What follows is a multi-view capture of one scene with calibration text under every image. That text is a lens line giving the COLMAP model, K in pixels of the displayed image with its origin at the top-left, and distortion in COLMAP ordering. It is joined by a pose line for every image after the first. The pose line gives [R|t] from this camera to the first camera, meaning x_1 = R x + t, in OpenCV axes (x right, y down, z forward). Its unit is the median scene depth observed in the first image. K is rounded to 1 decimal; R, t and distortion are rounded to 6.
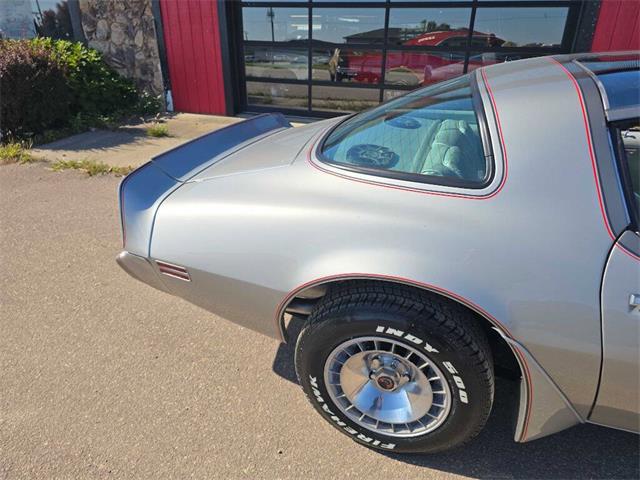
lens RADIAL K [[426.7, 0, 320.3], [0, 426.7, 238.8], [0, 0, 1]] dist [0.046188, -0.037373]
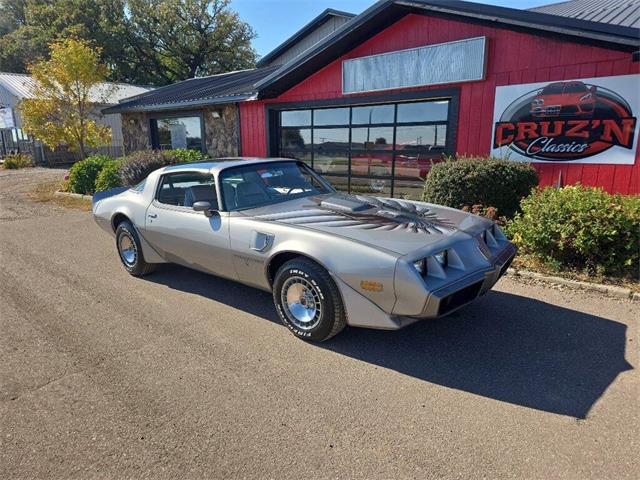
lens RADIAL K [[426.7, 0, 318.3], [0, 426.7, 242.2], [0, 0, 1]] dist [0.046188, -0.037373]
pose [[0.923804, 0.066784, -0.376996, 0.581668], [-0.140385, 0.975174, -0.171255, 0.136319], [0.356199, 0.211131, 0.910245, -0.331413]]
